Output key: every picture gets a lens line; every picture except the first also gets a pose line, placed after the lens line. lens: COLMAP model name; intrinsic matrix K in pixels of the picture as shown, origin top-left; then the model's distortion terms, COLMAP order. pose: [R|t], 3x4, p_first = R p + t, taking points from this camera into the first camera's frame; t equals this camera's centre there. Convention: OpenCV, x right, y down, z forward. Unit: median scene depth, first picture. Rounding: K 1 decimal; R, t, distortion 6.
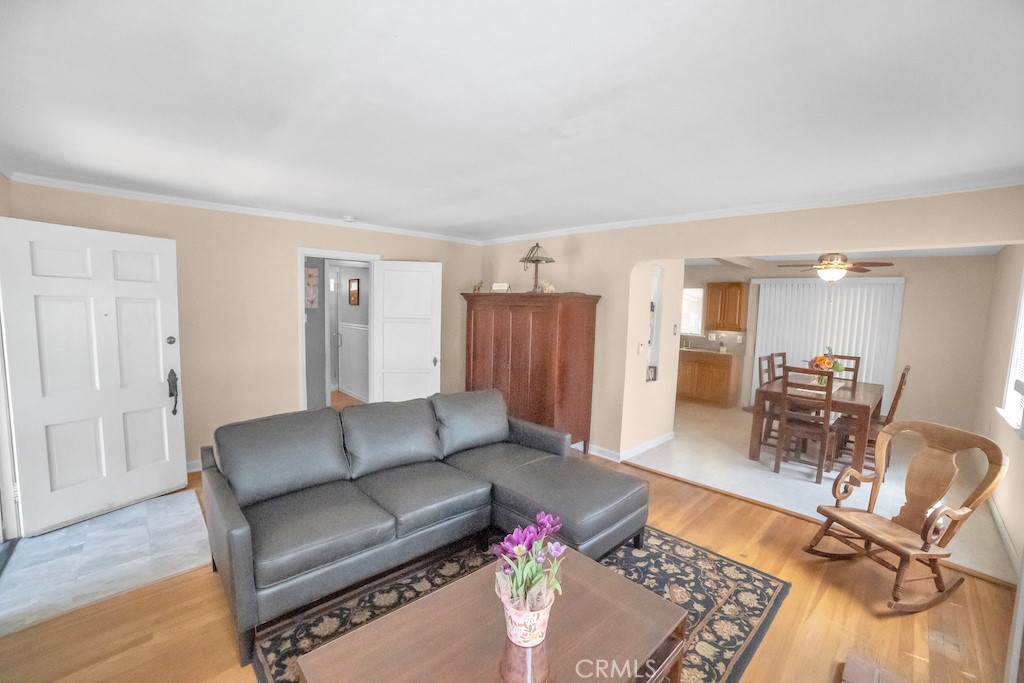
lens RADIAL K [[420.5, 0, 514.1], [0, 420.5, 348.8], [0, 0, 1]] dist [-0.107301, 0.038829]
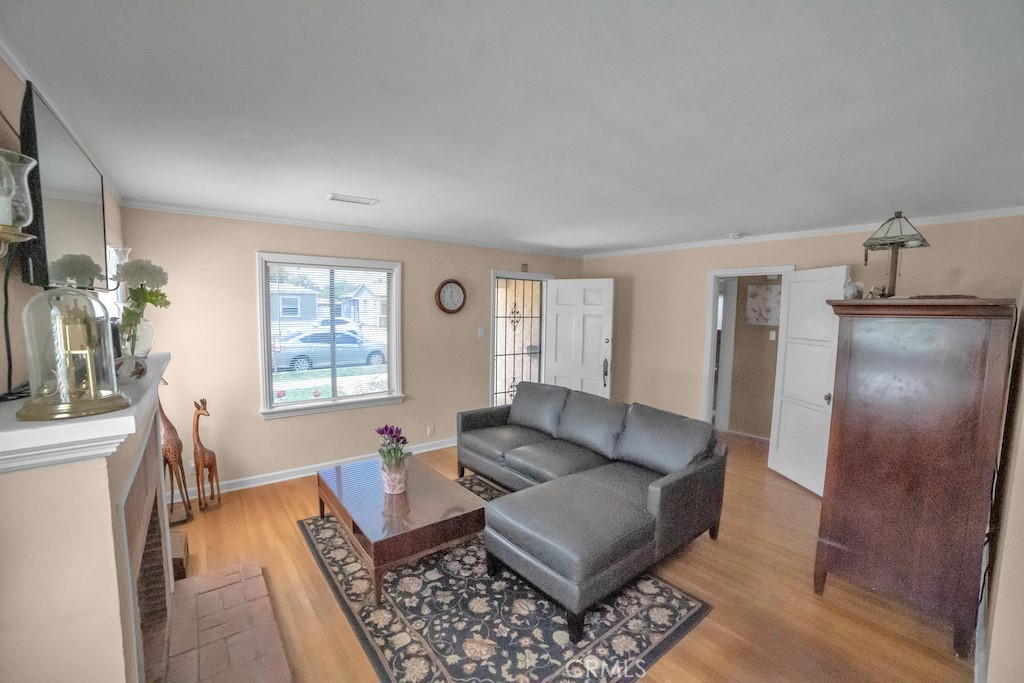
lens RADIAL K [[420.5, 0, 514.1], [0, 420.5, 348.8], [0, 0, 1]] dist [-0.107301, 0.038829]
pose [[-0.083540, 0.061584, -0.994600, 0.845788], [-0.115938, 0.990710, 0.071082, -0.065047], [0.989737, 0.121251, -0.075624, 0.739590]]
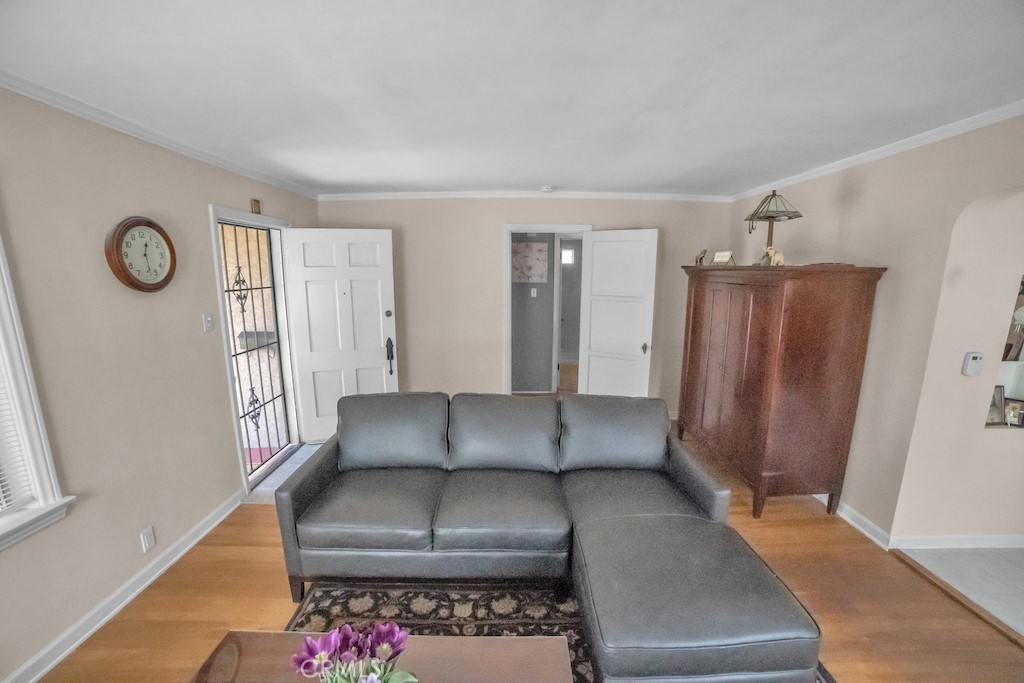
lens RADIAL K [[420.5, 0, 514.1], [0, 420.5, 348.8], [0, 0, 1]] dist [-0.107301, 0.038829]
pose [[0.732454, 0.101121, -0.673265, 0.279792], [-0.048945, 0.994170, 0.096072, -0.054752], [0.679055, -0.037415, 0.733133, 0.313847]]
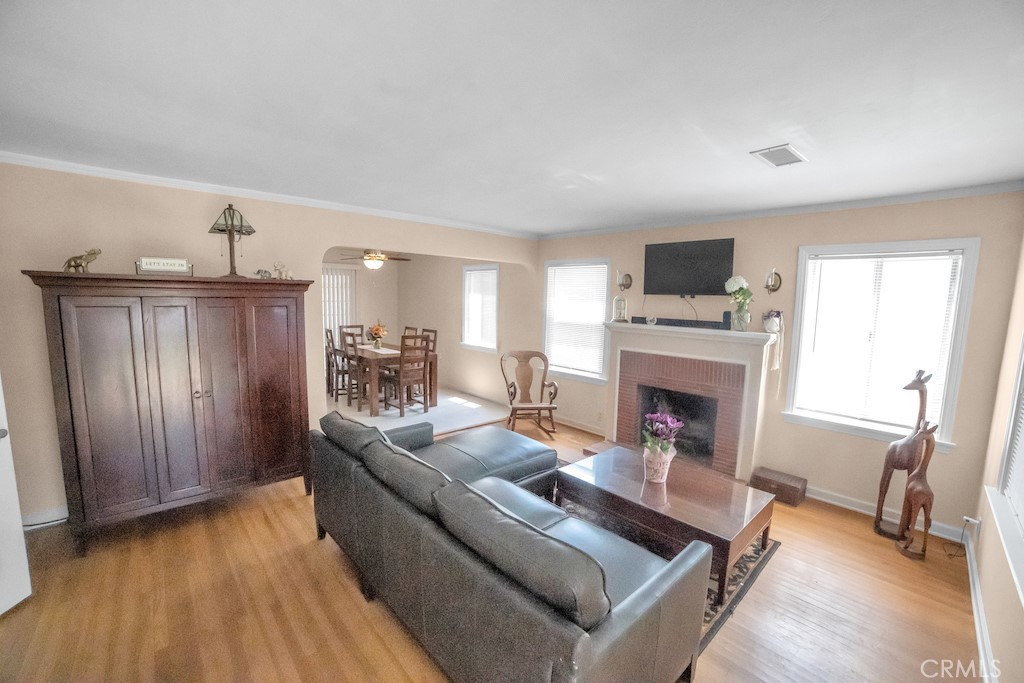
lens RADIAL K [[420.5, 0, 514.1], [0, 420.5, 348.8], [0, 0, 1]] dist [-0.107301, 0.038829]
pose [[0.008936, -0.150247, 0.988608, -0.833577], [0.076893, 0.985823, 0.149129, -0.111433], [-0.996999, 0.074685, 0.020362, 0.737113]]
